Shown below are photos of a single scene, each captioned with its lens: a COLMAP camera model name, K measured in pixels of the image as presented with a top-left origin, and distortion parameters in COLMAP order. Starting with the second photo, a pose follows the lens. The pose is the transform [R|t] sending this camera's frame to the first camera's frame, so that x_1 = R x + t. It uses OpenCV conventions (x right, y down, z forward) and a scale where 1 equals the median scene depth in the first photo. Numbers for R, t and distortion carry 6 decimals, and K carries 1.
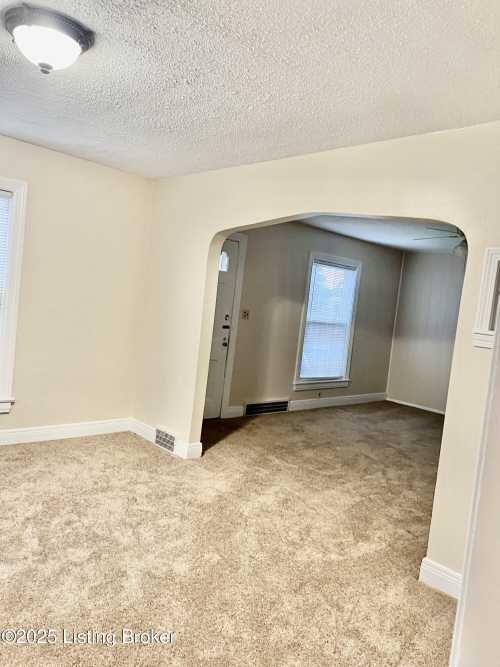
lens RADIAL K [[506.1, 0, 248.5], [0, 506.1, 335.2], [0, 0, 1]] dist [0.025042, -0.011177]
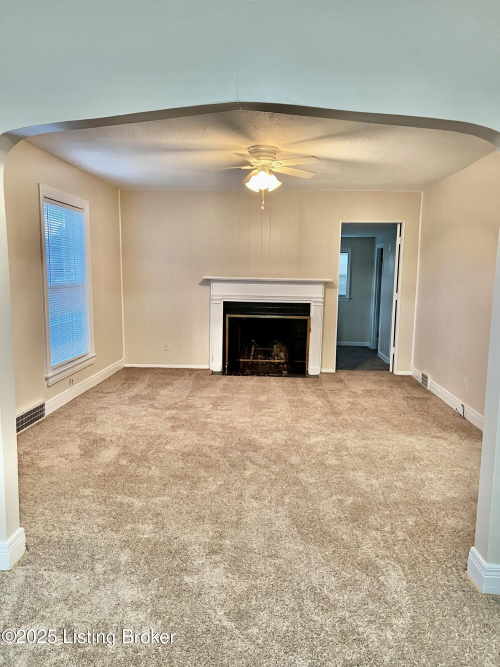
lens RADIAL K [[506.1, 0, 248.5], [0, 506.1, 335.2], [0, 0, 1]] dist [0.025042, -0.011177]
pose [[0.732718, -0.191013, 0.653176, -0.246387], [0.122814, 0.981157, 0.149157, -0.053153], [-0.669359, -0.029071, 0.742370, 0.428797]]
